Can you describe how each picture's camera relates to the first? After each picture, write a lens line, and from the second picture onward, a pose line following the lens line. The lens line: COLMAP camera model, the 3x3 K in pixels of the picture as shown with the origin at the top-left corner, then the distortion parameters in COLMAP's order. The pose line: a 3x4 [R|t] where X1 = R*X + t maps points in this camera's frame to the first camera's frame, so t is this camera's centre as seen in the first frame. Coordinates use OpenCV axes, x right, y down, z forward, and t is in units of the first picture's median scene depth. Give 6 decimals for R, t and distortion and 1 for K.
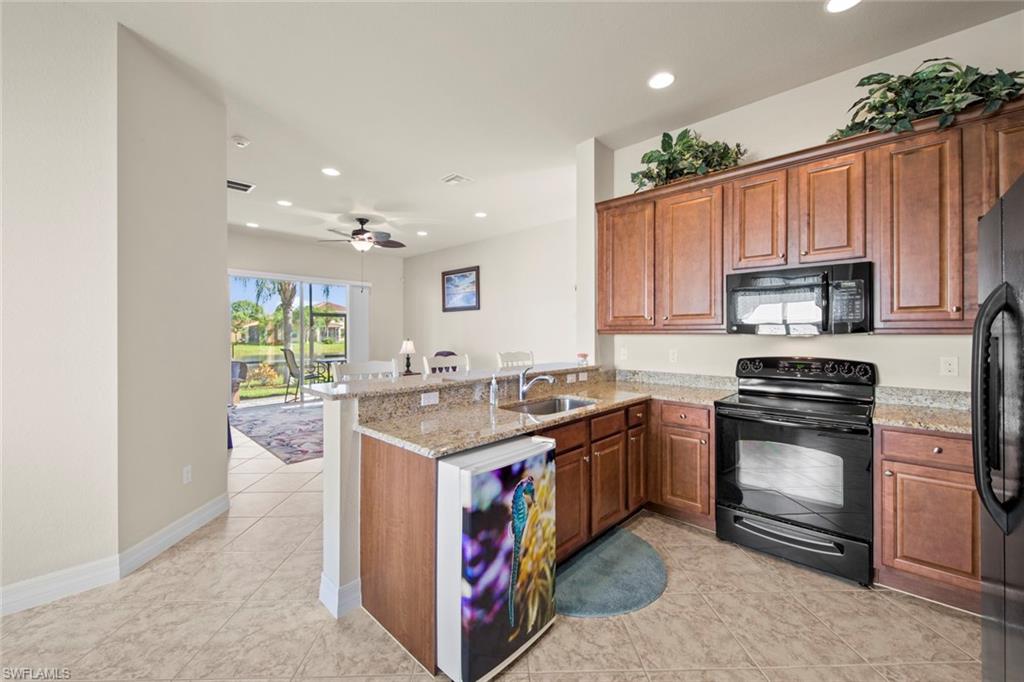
lens RADIAL K [[400.4, 0, 510.1], [0, 400.4, 333.6], [0, 0, 1]] dist [0.006330, -0.003352]
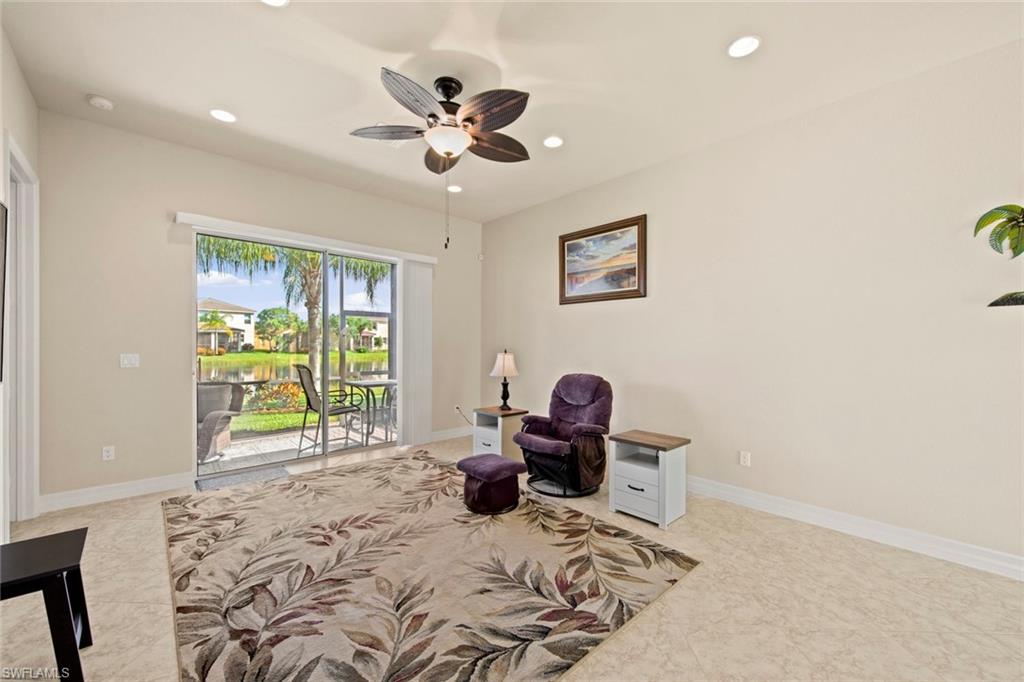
lens RADIAL K [[400.4, 0, 512.5], [0, 400.4, 344.2], [0, 0, 1]] dist [0.006330, -0.003352]
pose [[0.997978, 0.011183, -0.062565, -0.201016], [-0.011197, 0.999937, 0.000127, 0.004486], [0.062563, 0.000574, 0.998041, 0.414877]]
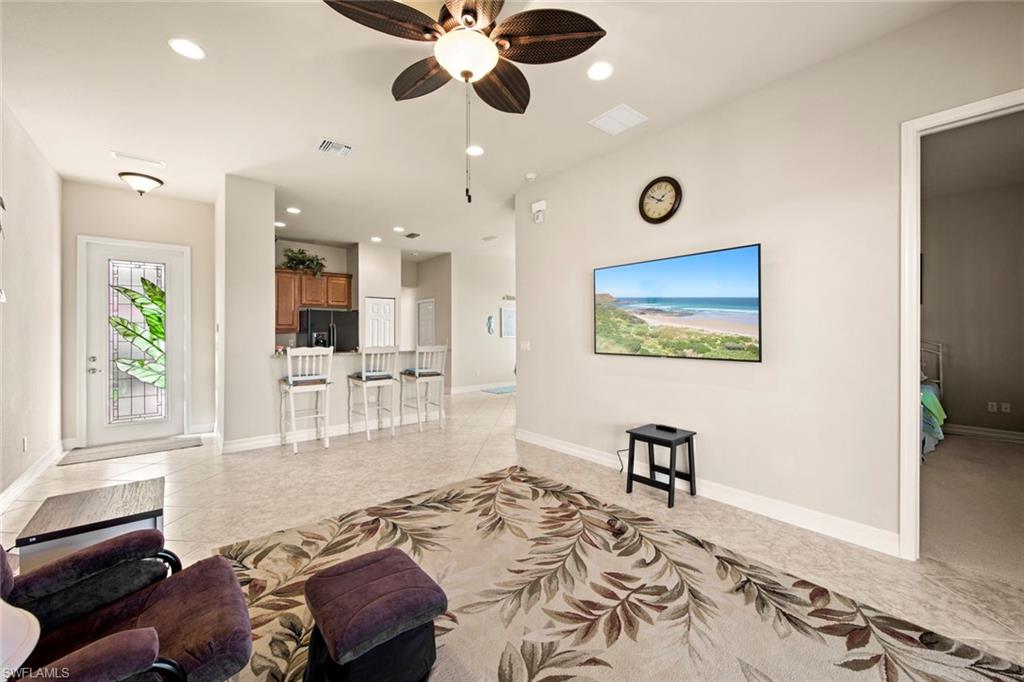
lens RADIAL K [[400.4, 0, 515.3], [0, 400.4, 333.7], [0, 0, 1]] dist [0.006330, -0.003352]
pose [[-0.994832, 0.005617, 0.101380, -0.331662], [0.006253, 0.999963, 0.005962, 0.002509], [-0.101343, 0.006565, -0.994830, 0.992053]]
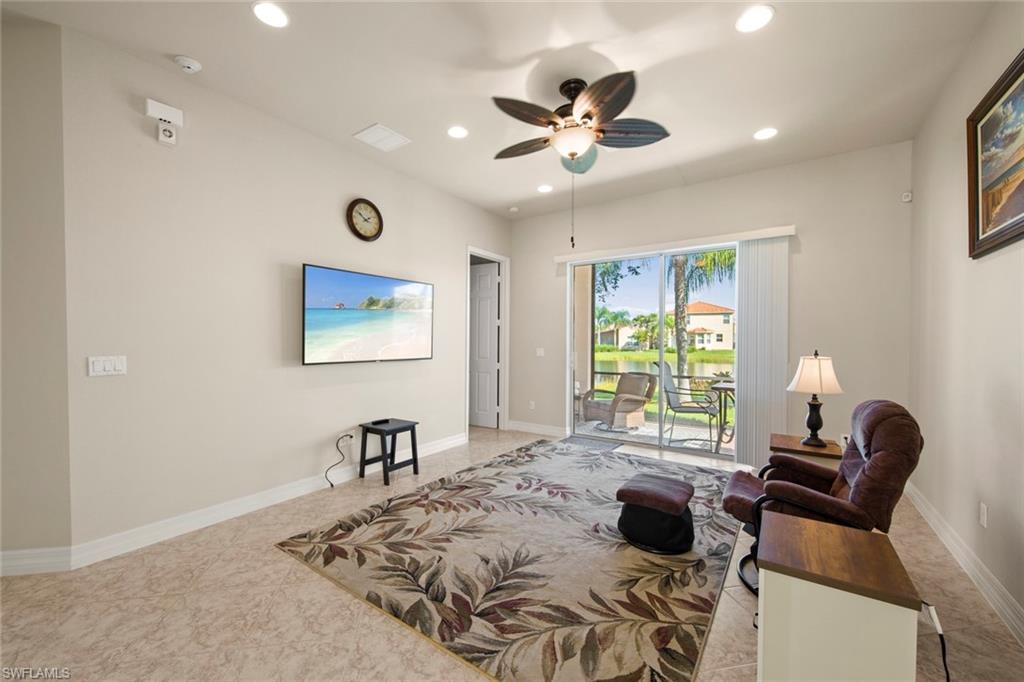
lens RADIAL K [[400.4, 0, 510.1], [0, 400.4, 344.0], [0, 0, 1]] dist [0.006330, -0.003352]
pose [[0.166773, 0.014003, -0.985896, 0.053977], [-0.004904, 0.999899, 0.013372, 0.002710], [0.985983, 0.002605, 0.166825, 0.640309]]
